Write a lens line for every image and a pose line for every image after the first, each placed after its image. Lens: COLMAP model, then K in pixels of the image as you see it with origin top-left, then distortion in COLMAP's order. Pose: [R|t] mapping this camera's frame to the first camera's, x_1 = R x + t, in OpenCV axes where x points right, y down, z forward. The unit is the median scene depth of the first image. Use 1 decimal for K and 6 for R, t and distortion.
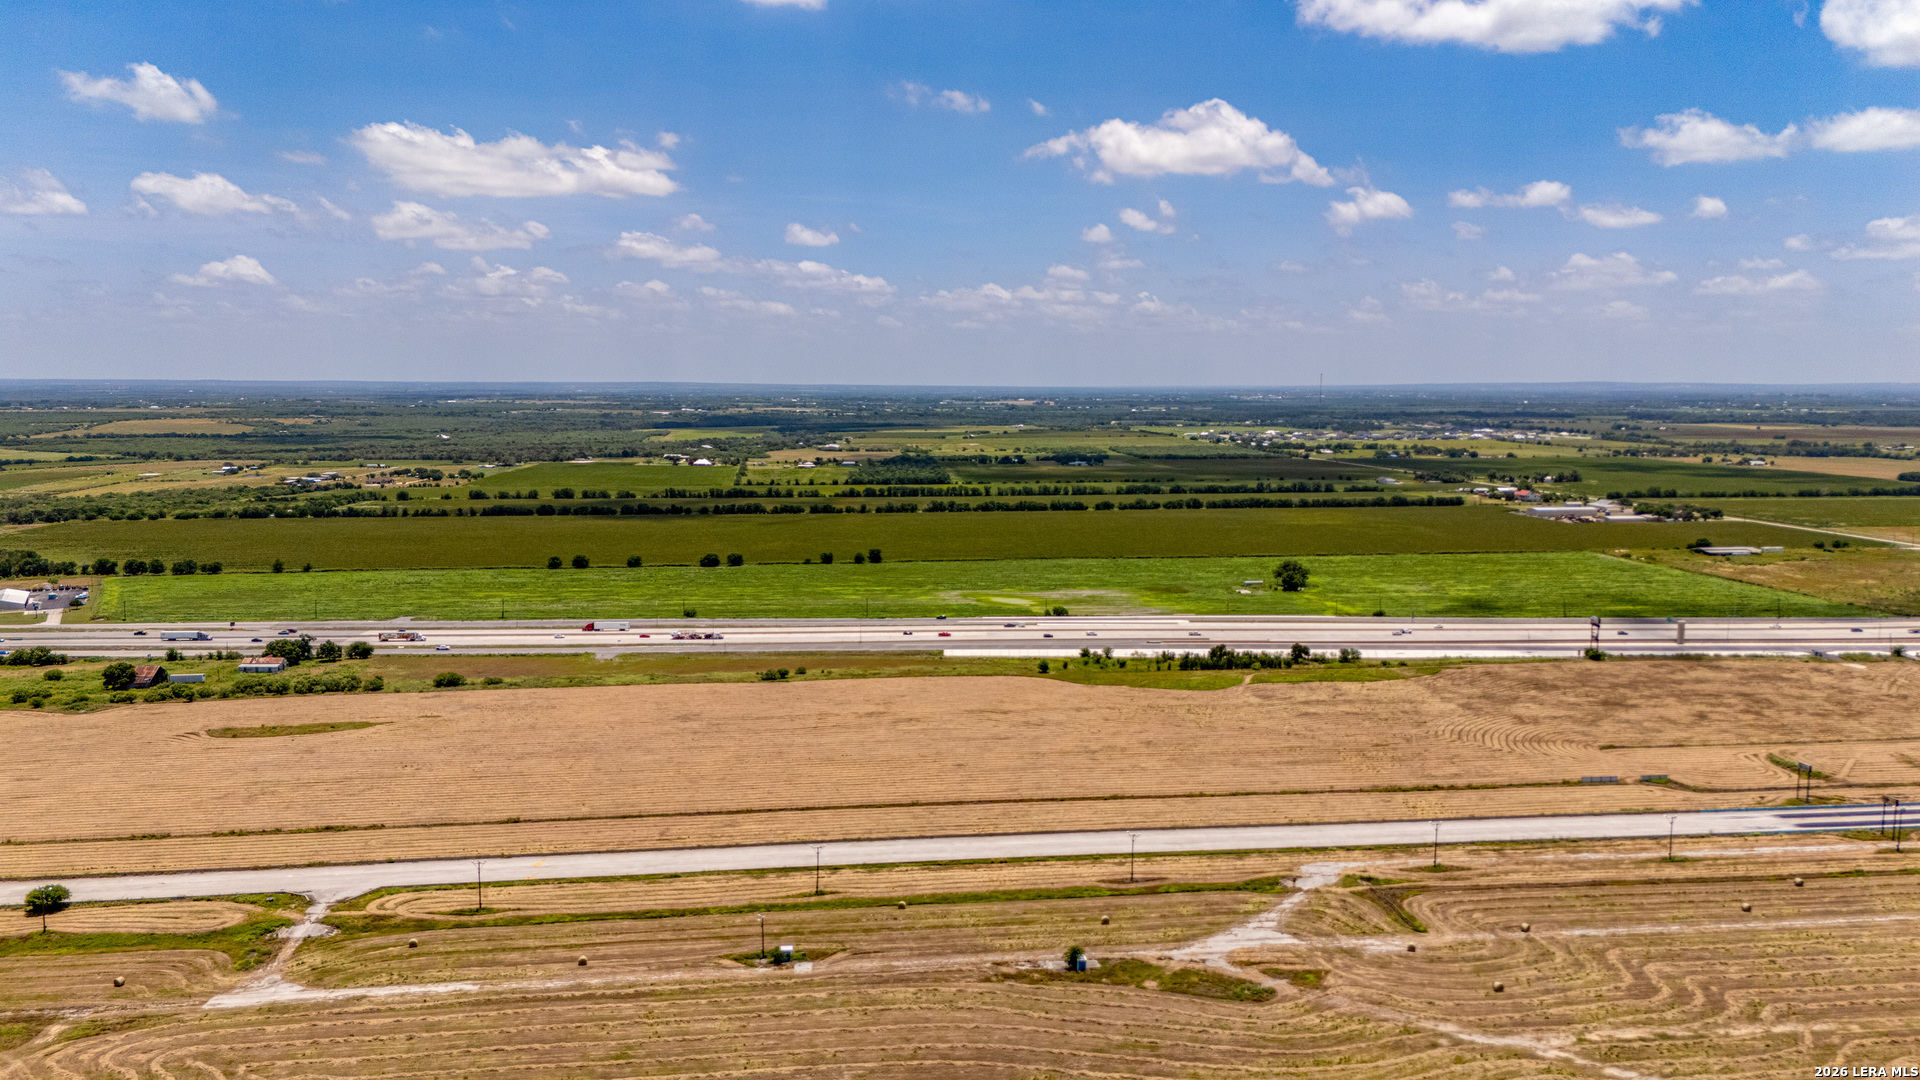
lens RADIAL K [[1400.9, 0, 960.0], [0, 1400.9, 540.0], [0, 0, 1]] dist [0.073043, -0.066450]
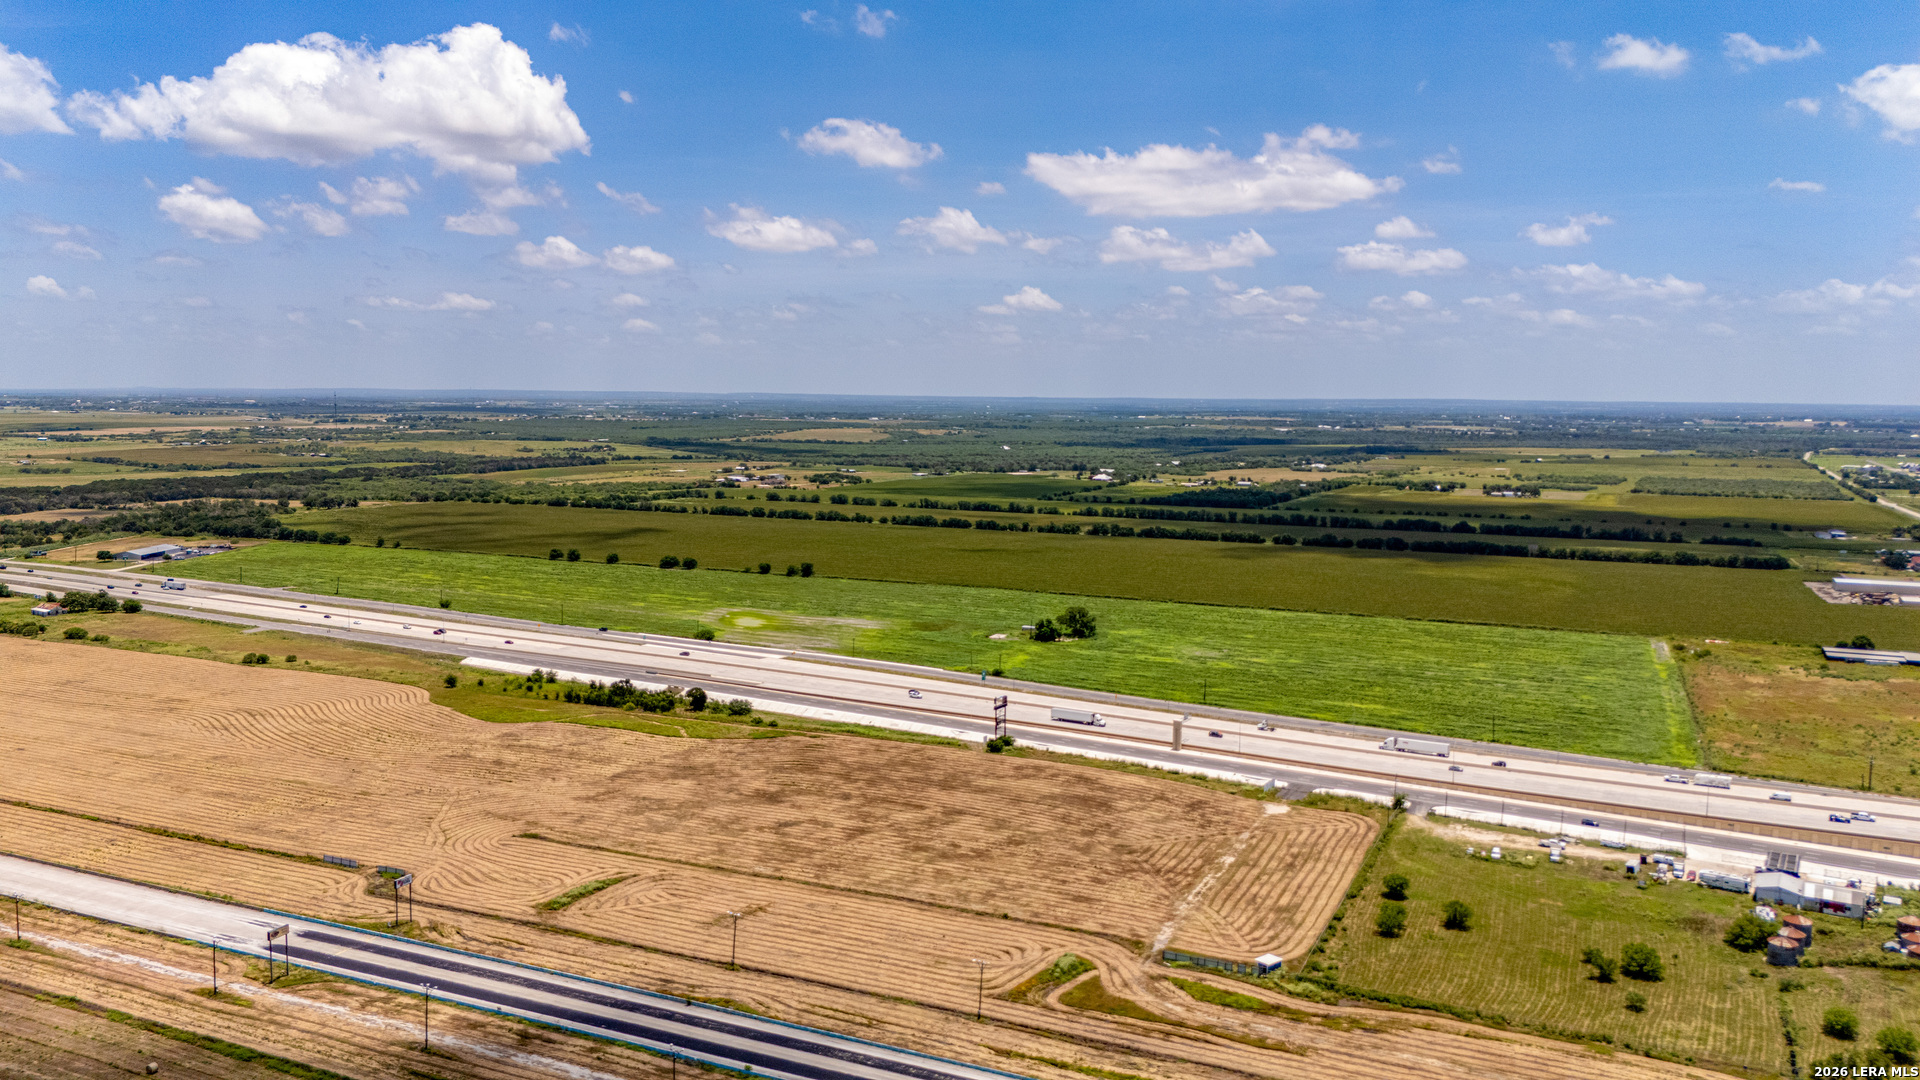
lens RADIAL K [[1434.6, 0, 959.4], [0, 1434.6, 547.4], [0, 0, 1]] dist [0.072765, -0.087963]
pose [[0.845805, 0.060462, -0.530055, 0.396092], [-0.065704, 0.997799, 0.008973, -0.014074], [0.529430, 0.027238, 0.847916, 0.161139]]
